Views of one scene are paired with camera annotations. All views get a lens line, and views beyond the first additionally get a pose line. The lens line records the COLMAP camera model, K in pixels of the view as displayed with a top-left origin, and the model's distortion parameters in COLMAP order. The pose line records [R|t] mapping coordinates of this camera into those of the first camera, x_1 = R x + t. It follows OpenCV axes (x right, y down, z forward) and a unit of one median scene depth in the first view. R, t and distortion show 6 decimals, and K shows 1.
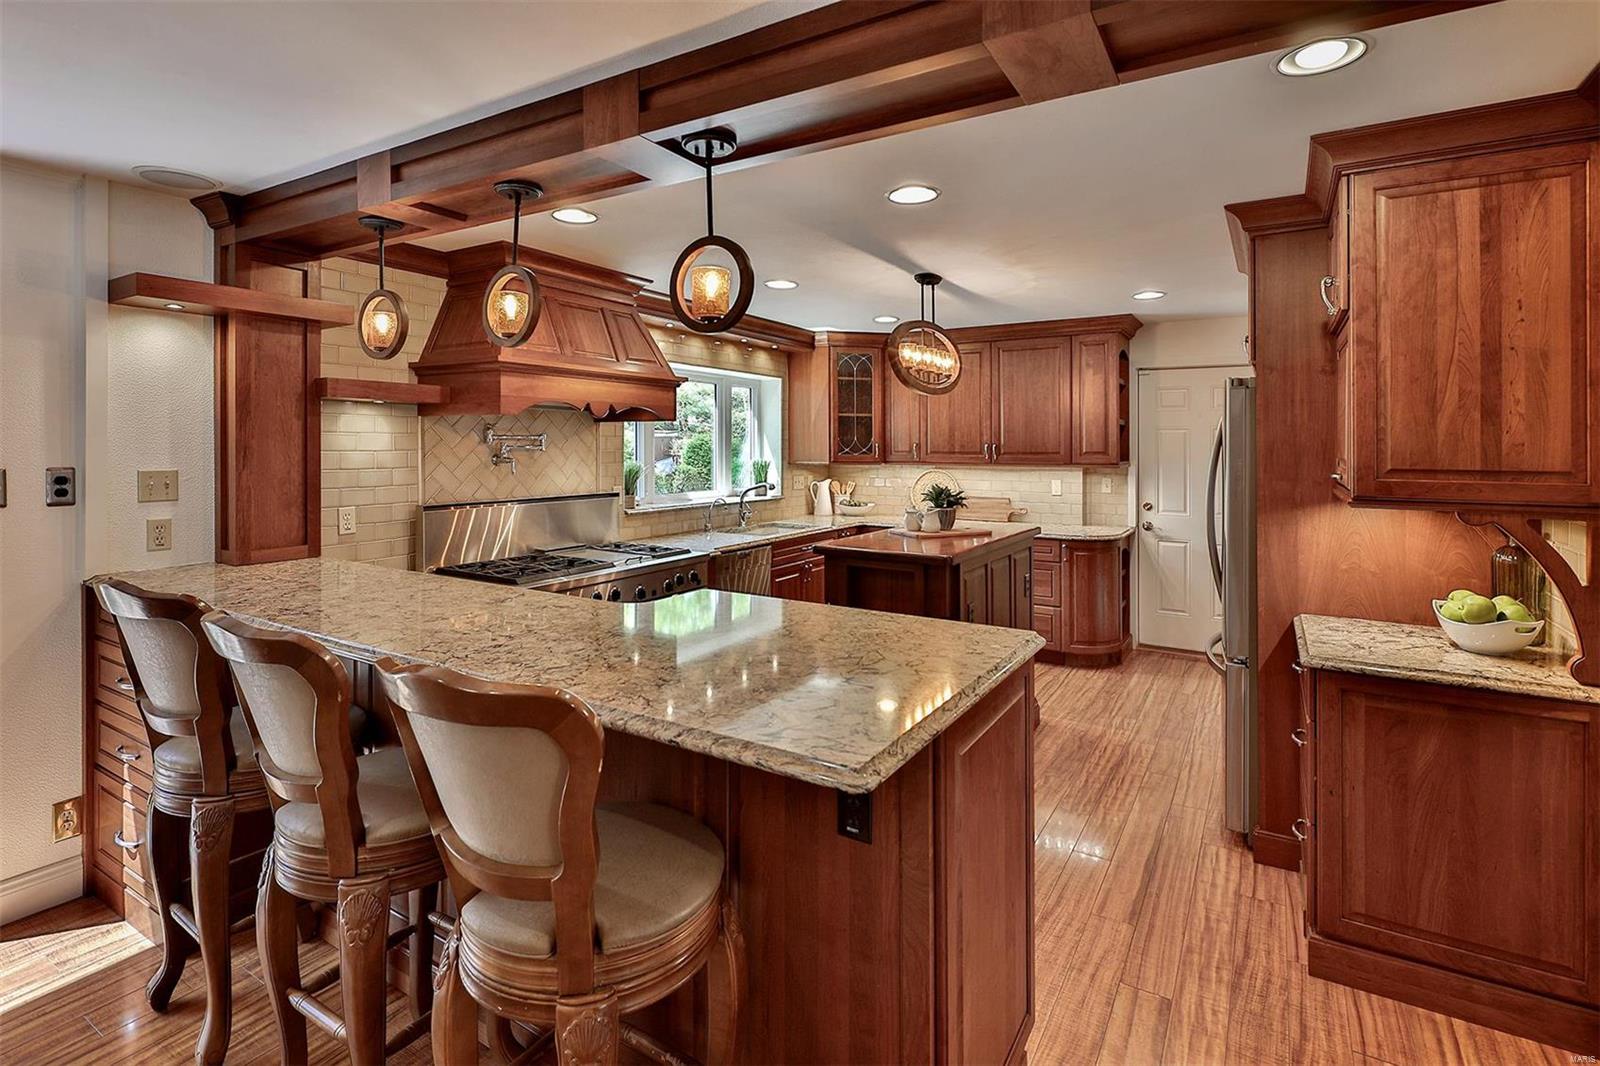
lens RADIAL K [[765.7, 0, 805.7], [0, 765.7, 442.0], [0, 0, 1]] dist [0.001415, -0.000026]
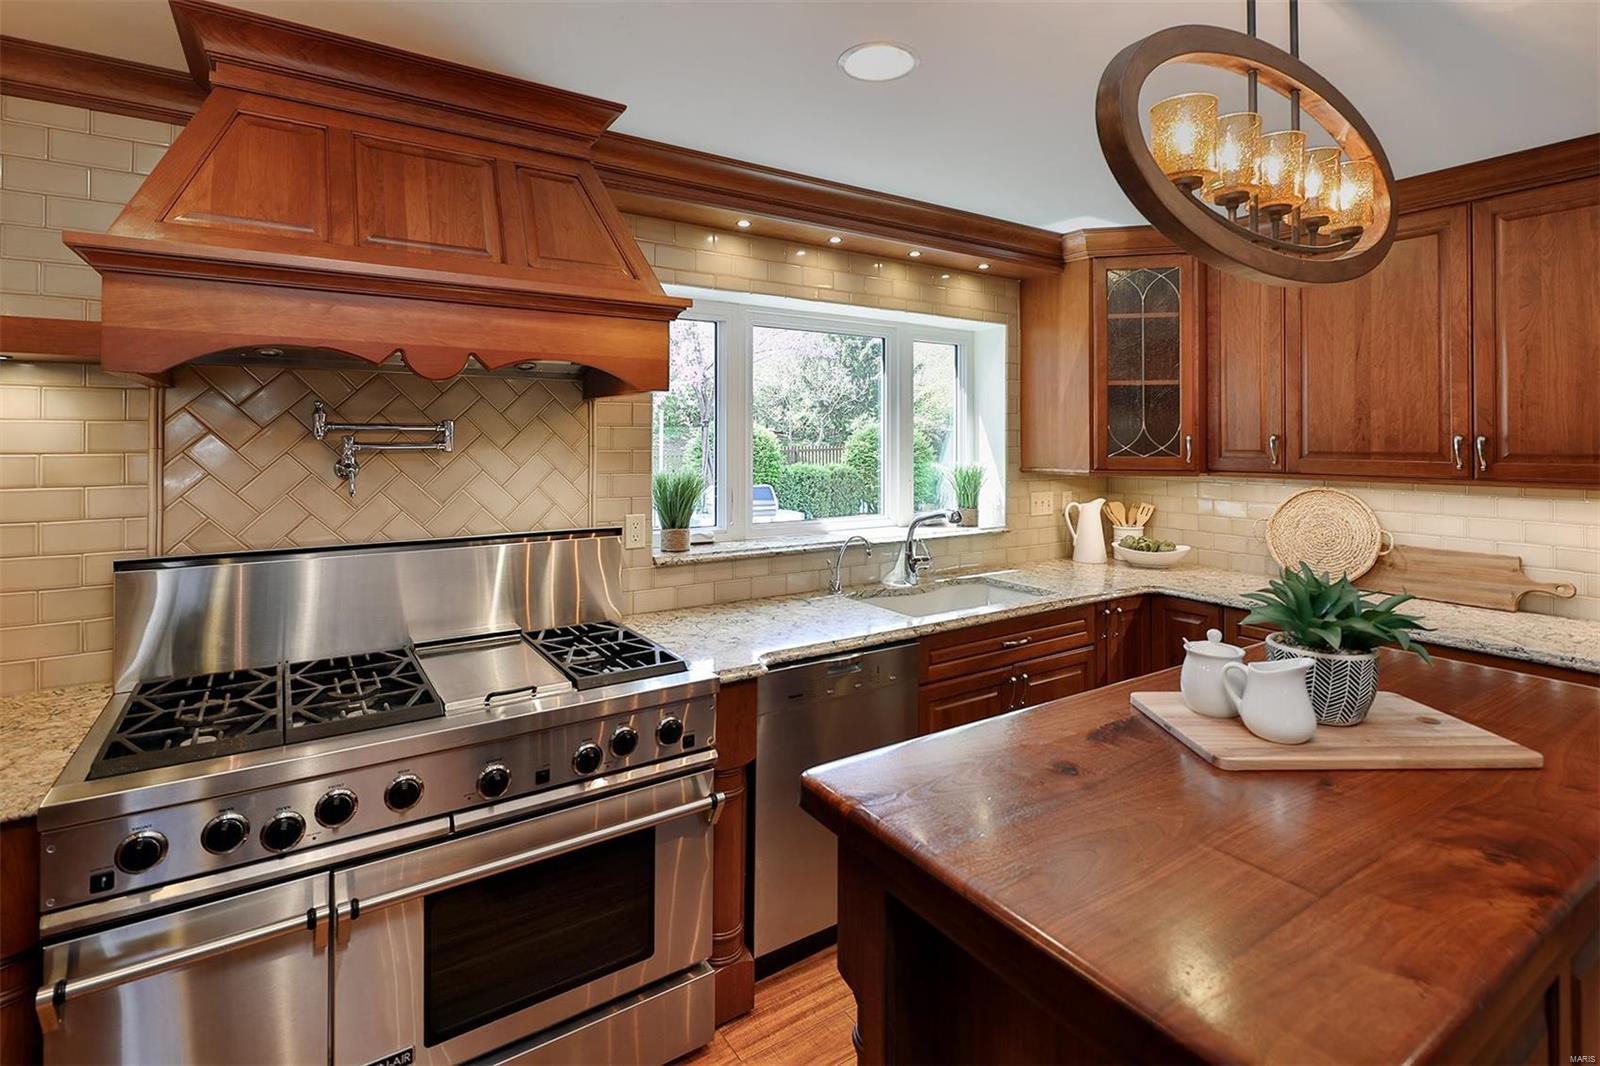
lens RADIAL K [[765.7, 0, 805.7], [0, 765.7, 442.0], [0, 0, 1]] dist [0.001415, -0.000026]
pose [[0.905454, -0.002220, -0.424439, 0.078702], [0.005155, 0.999970, 0.005767, 0.001801], [0.424413, -0.007410, 0.905438, 0.416409]]
